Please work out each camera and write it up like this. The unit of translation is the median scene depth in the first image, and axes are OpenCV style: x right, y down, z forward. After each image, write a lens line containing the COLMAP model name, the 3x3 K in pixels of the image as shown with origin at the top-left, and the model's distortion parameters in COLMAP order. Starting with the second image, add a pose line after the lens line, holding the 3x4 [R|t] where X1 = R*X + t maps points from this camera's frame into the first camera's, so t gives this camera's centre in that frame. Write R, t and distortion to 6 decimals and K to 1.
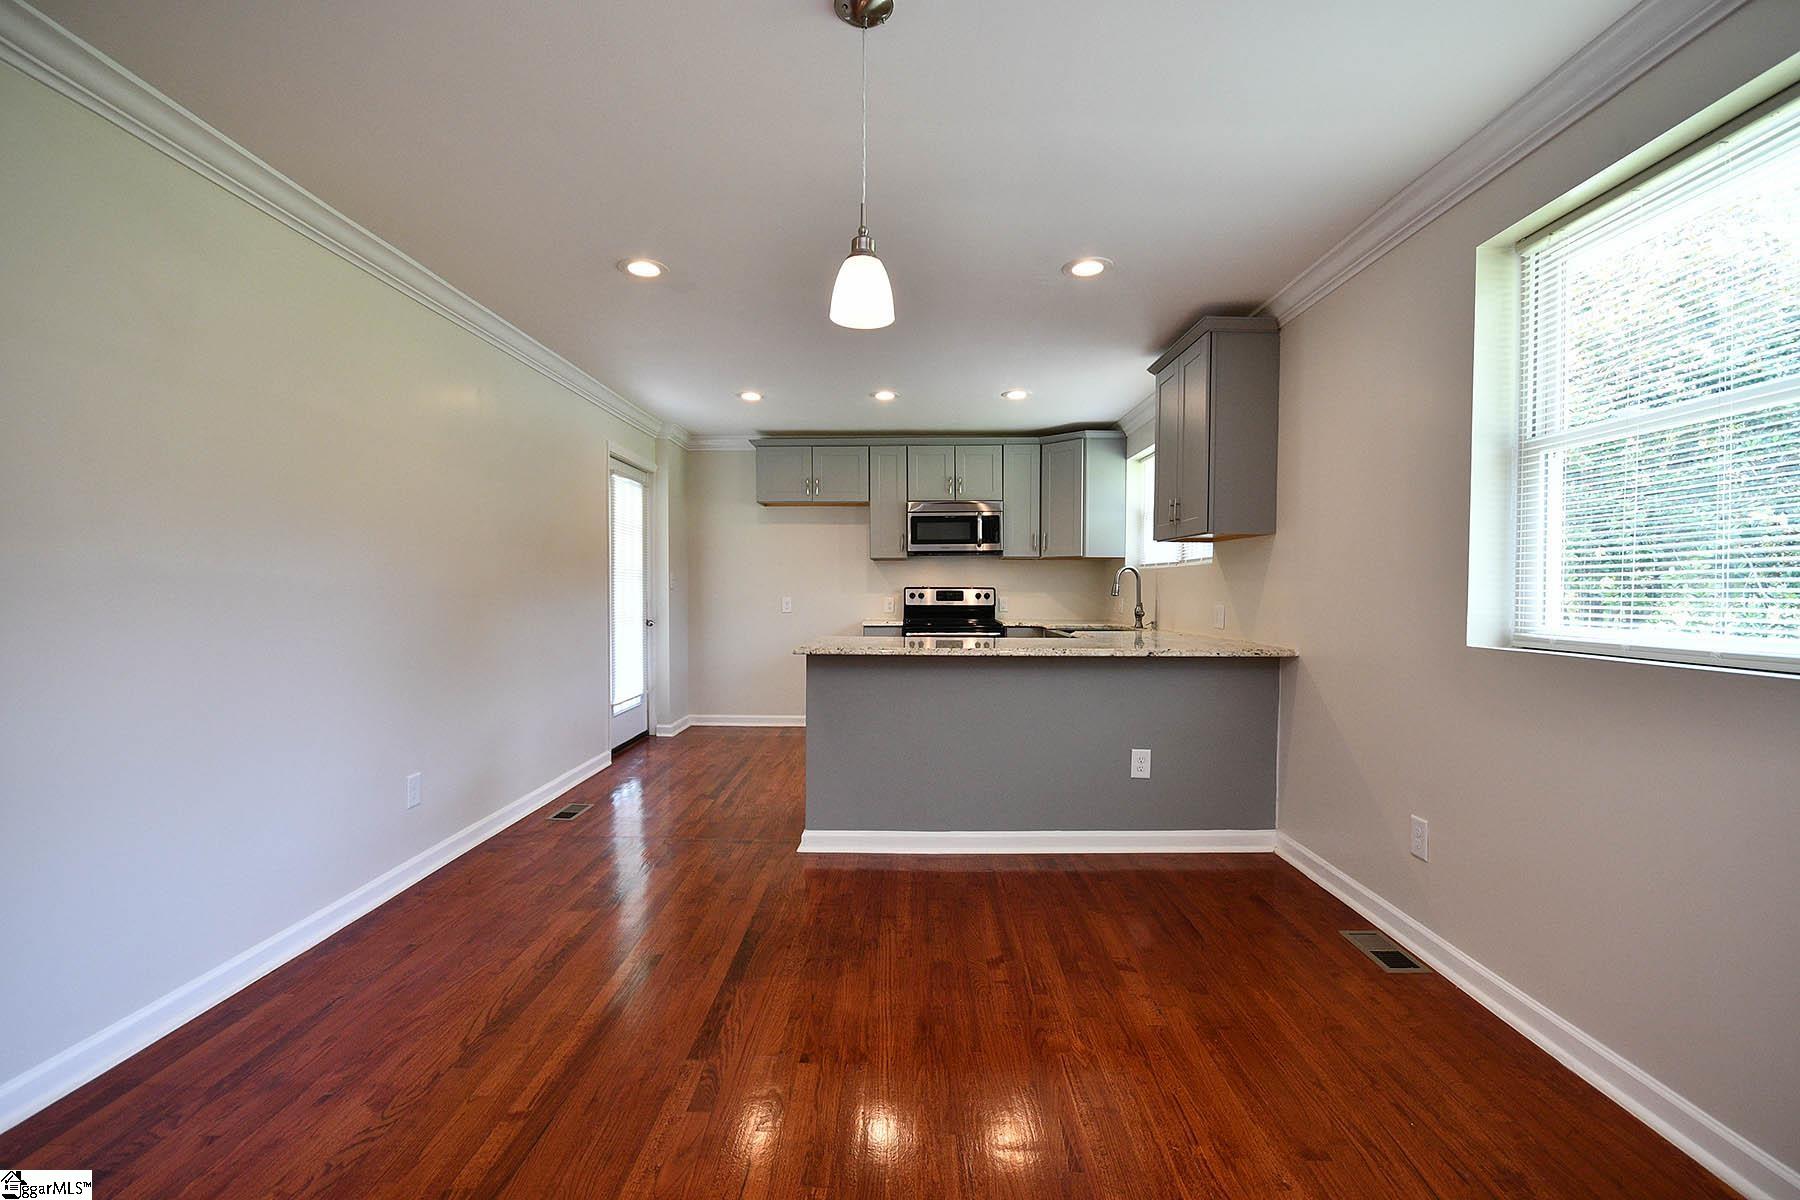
lens RADIAL K [[818.9, 0, 897.6], [0, 818.9, 612.0], [0, 0, 1]] dist [-0.011732, -0.000684]
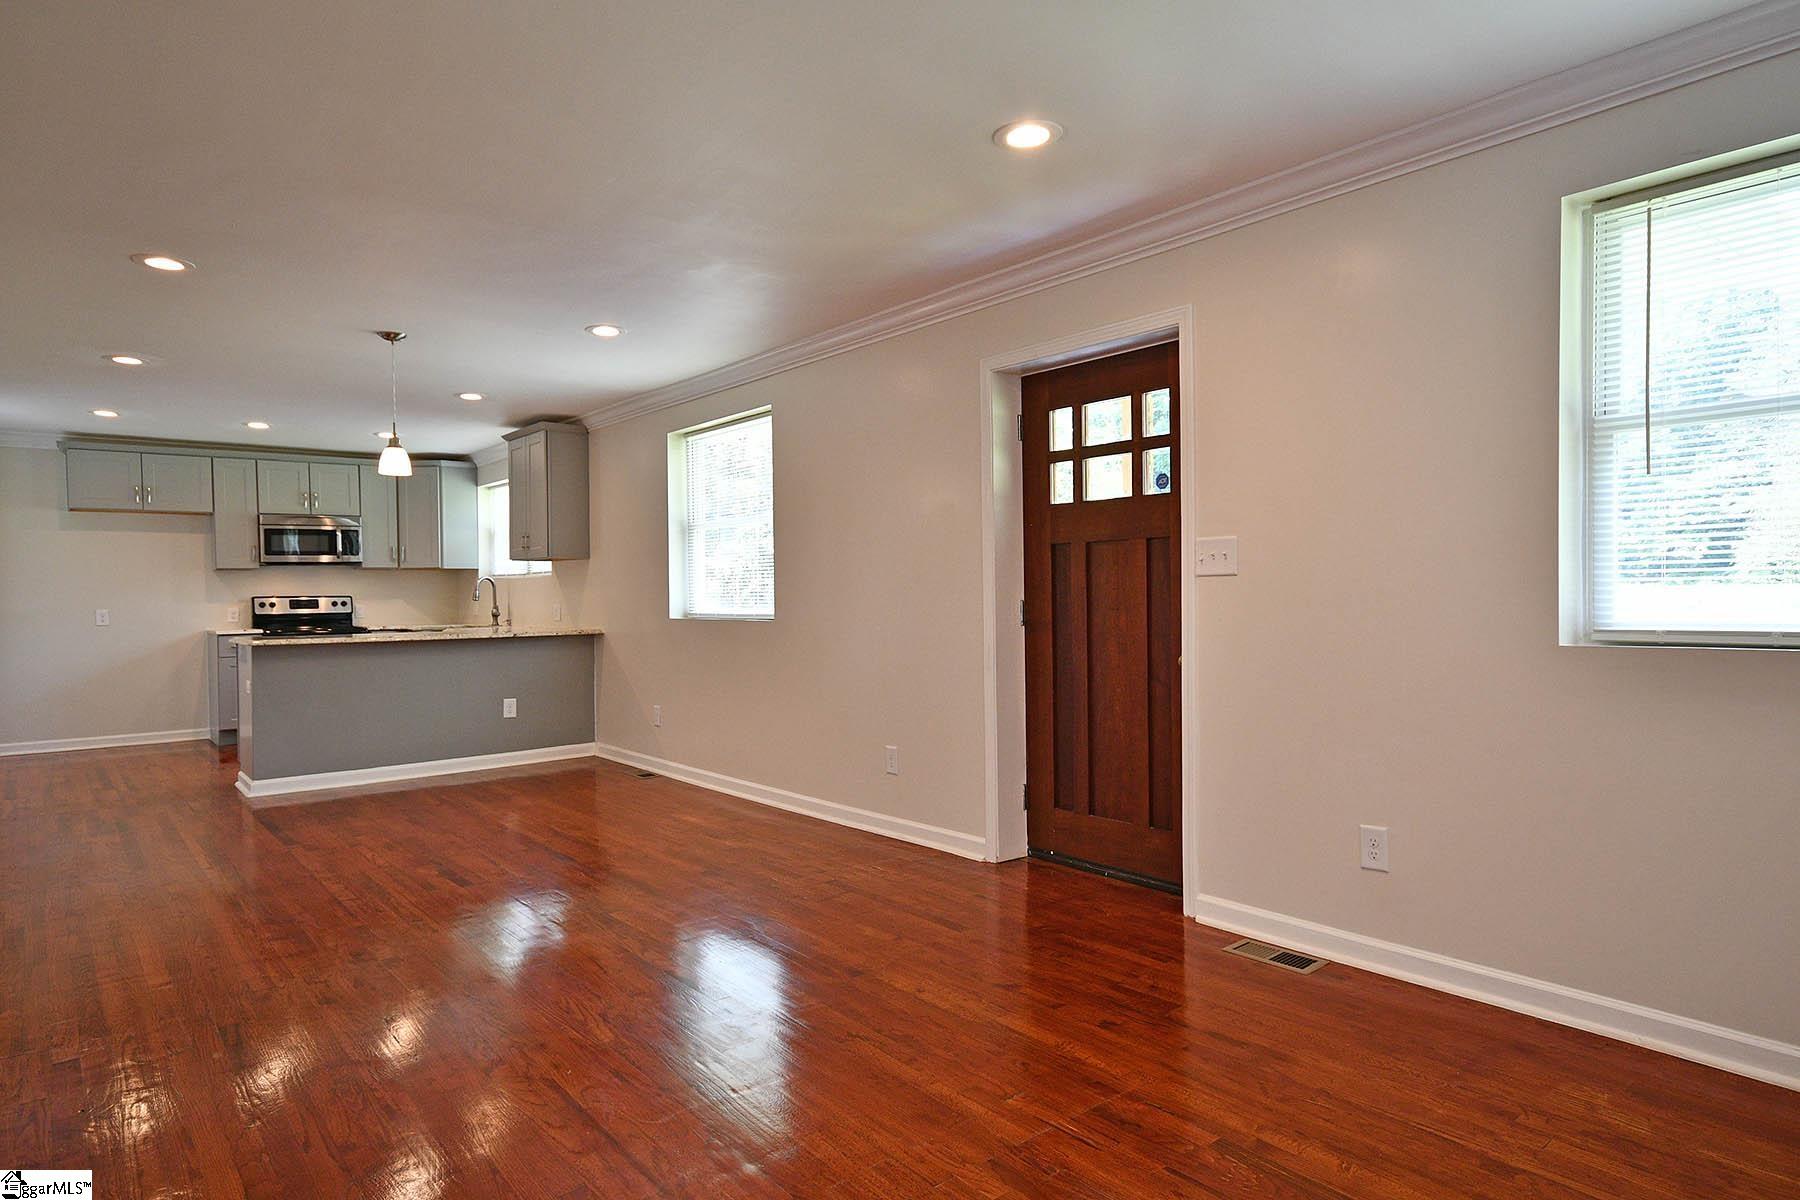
lens RADIAL K [[1069.2, 0, 899.8], [0, 1069.2, 611.8], [0, 0, 1]] dist [-0.001737, 0.002754]
pose [[0.775194, -0.023758, 0.631277, -0.225266], [0.032540, 0.999468, -0.002344, 0.019082], [-0.630885, 0.022359, 0.775554, -0.579168]]
